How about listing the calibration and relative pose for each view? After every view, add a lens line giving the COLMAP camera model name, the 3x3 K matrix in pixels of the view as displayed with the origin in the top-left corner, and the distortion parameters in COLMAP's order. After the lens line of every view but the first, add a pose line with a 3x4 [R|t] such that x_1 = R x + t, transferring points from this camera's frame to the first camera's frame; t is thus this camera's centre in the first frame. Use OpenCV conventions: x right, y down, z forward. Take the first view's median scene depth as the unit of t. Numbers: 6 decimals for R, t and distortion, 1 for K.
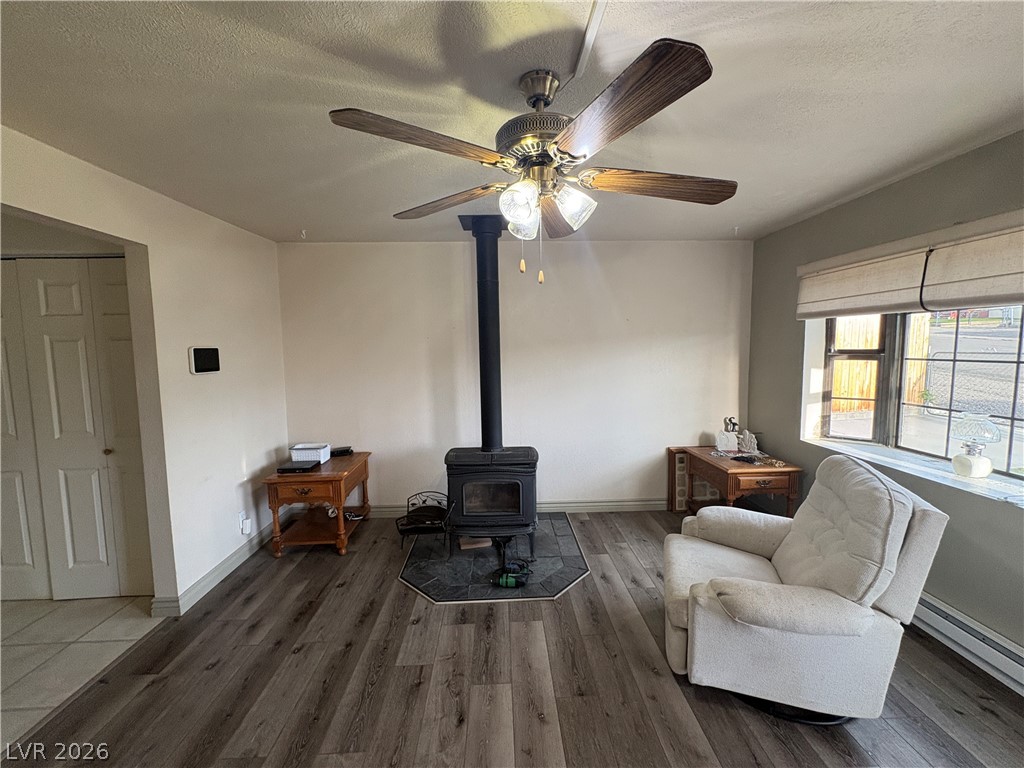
lens RADIAL K [[407.6, 0, 515.3], [0, 407.6, 386.6], [0, 0, 1]] dist [0.002394, -0.000071]
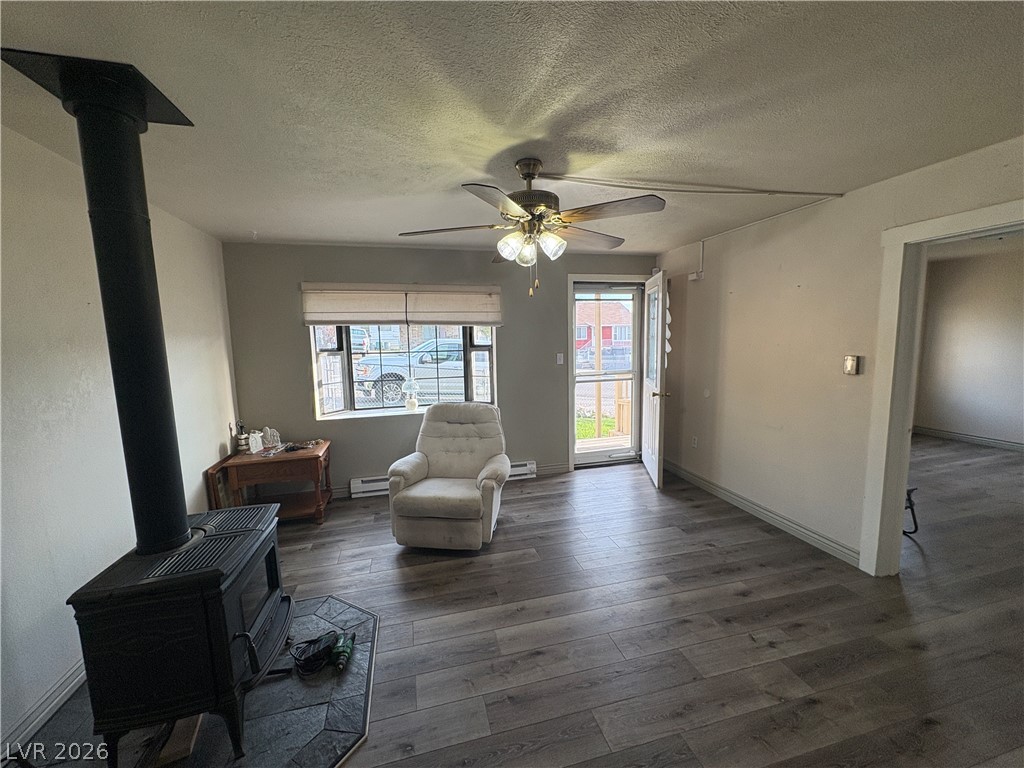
lens RADIAL K [[407.6, 0, 507.2], [0, 407.6, 387.0], [0, 0, 1]] dist [0.002394, -0.000071]
pose [[-0.198686, -0.097825, 0.975169, -0.927796], [0.124469, 0.984430, 0.124115, -0.078937], [-0.972127, 0.146038, -0.183416, 0.925019]]
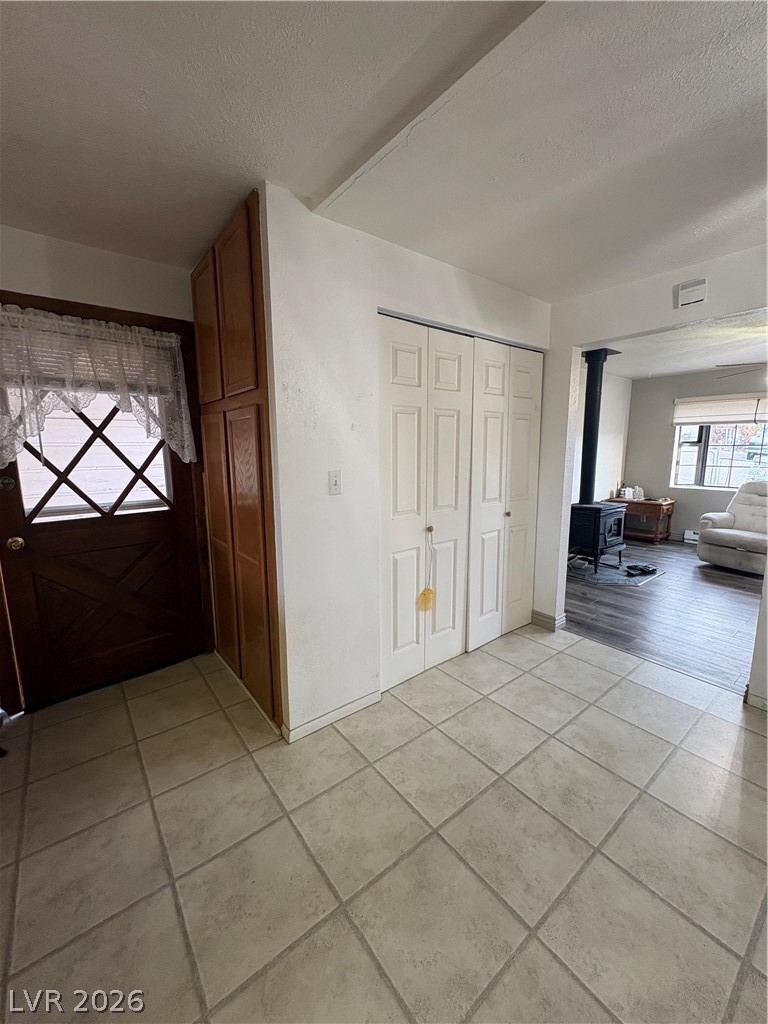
lens RADIAL K [[407.6, 0, 385.5], [0, 407.6, 514.6], [0, 0, 1]] dist [0.002394, -0.000071]
pose [[0.812417, -0.088549, 0.576314, -2.284401], [0.055595, 0.995662, 0.074610, 0.055574], [-0.580421, -0.028574, 0.813815, 0.260173]]
